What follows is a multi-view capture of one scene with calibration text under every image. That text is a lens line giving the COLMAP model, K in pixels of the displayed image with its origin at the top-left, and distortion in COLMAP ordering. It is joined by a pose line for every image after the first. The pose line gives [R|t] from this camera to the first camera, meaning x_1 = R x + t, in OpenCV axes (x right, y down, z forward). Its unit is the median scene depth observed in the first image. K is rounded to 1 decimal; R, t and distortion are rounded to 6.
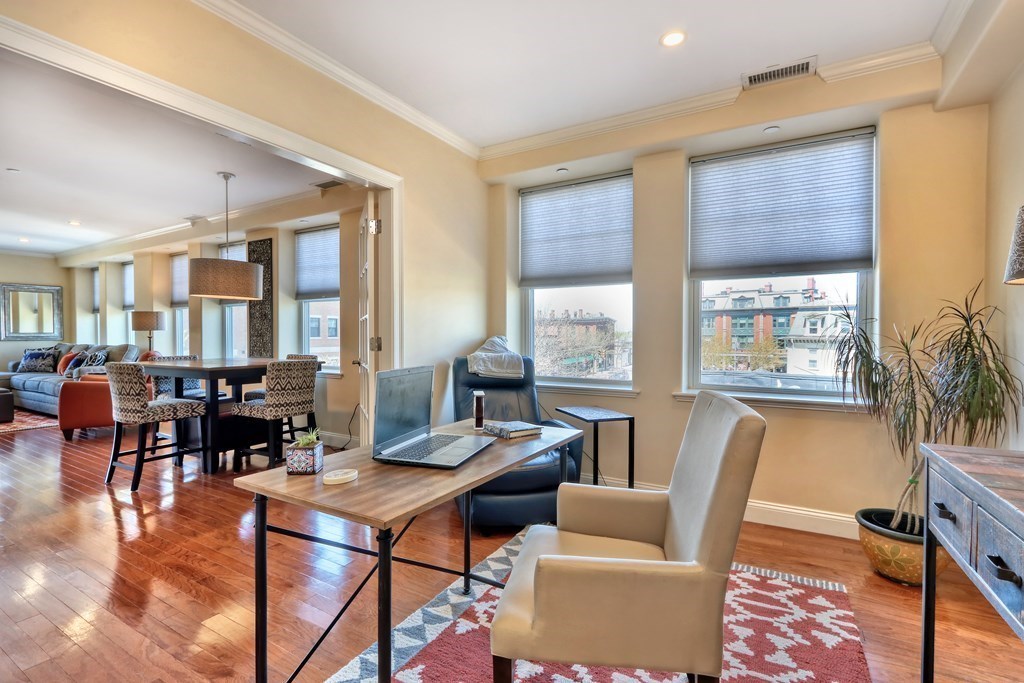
lens RADIAL K [[472.4, 0, 512.0], [0, 472.4, 341.5], [0, 0, 1]] dist [-0.003660, -0.000850]
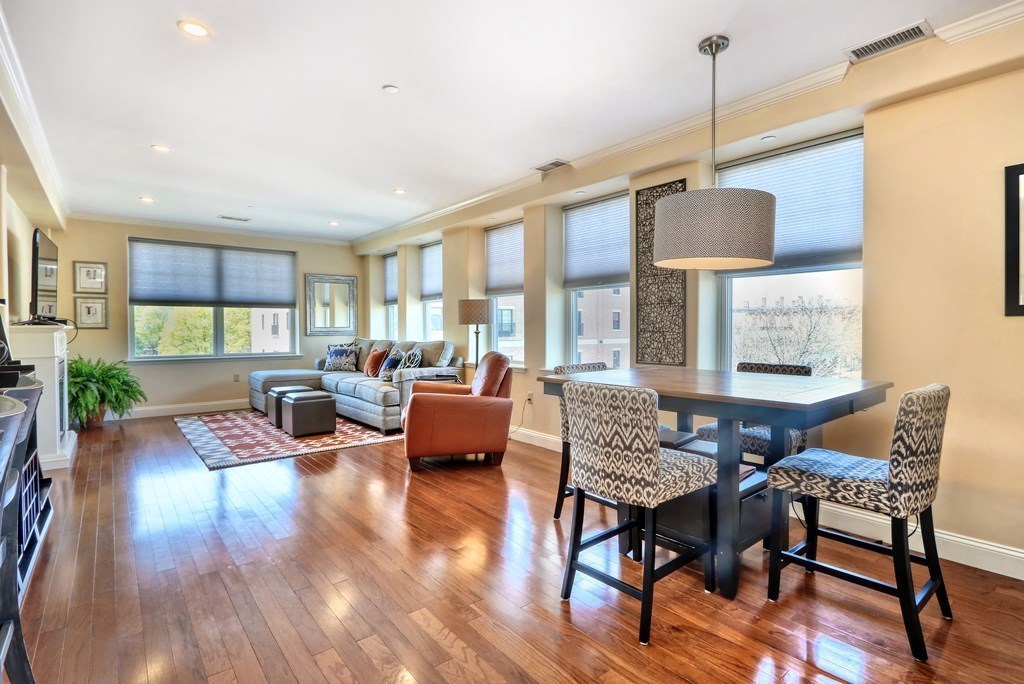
lens RADIAL K [[506.5, 0, 541.4], [0, 506.5, 333.9], [0, 0, 1]] dist [-0.004289, -0.001187]
pose [[0.946669, 0.002381, -0.322200, -0.336556], [-0.003085, 0.999994, -0.001675, -0.005226], [0.322194, 0.002579, 0.946670, 0.206938]]
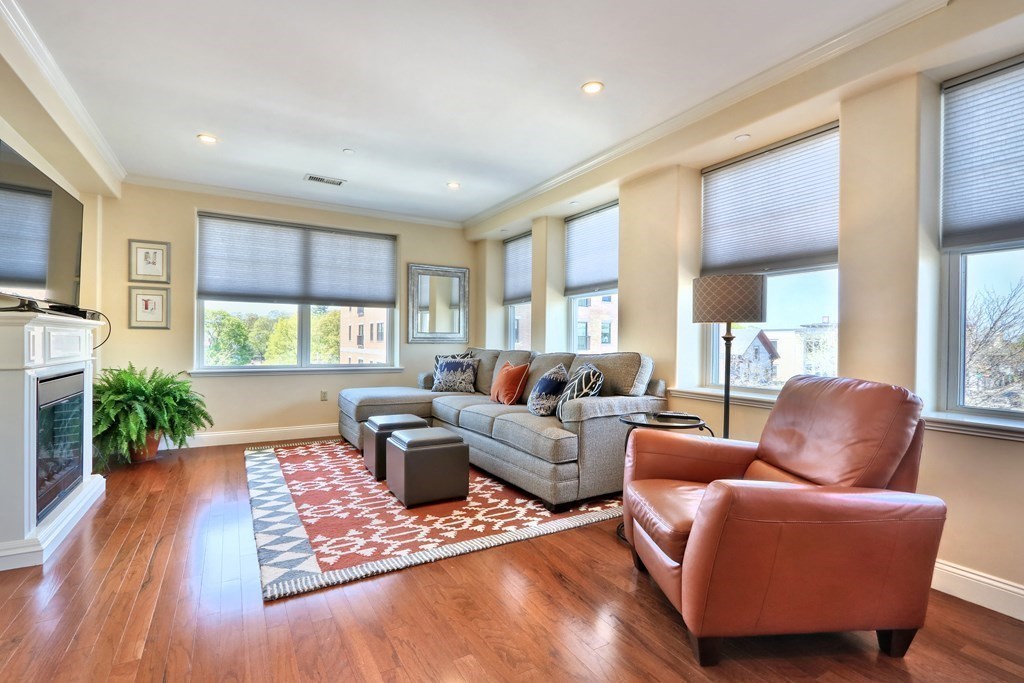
lens RADIAL K [[479.8, 0, 512.0], [0, 479.8, 341.5], [0, 0, 1]] dist [-0.003039, -0.001105]
pose [[0.875658, 0.010655, -0.482814, -0.616313], [-0.019050, 0.999741, -0.012487, 0.002148], [0.482556, 0.020132, 0.875634, 0.447859]]
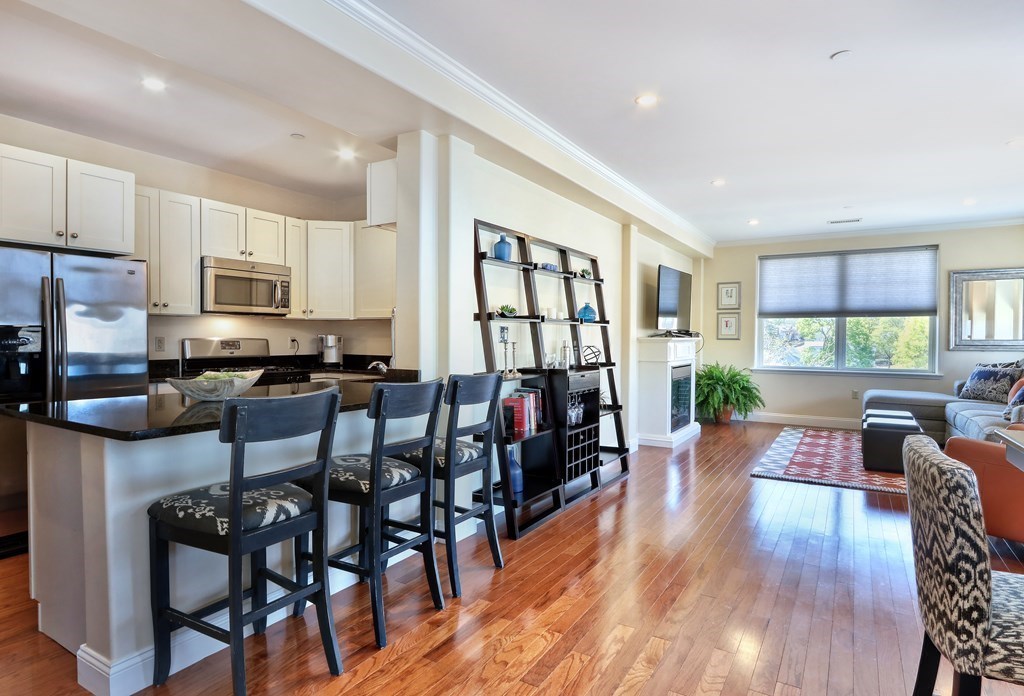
lens RADIAL K [[566.9, 0, 495.5], [0, 566.9, 351.4], [0, 0, 1]] dist [0.000354, 0.000527]
pose [[-0.025918, 0.027275, -0.999292, -0.202502], [-0.018349, 0.999446, 0.027755, -0.012290], [0.999496, 0.019055, -0.025403, 0.334343]]
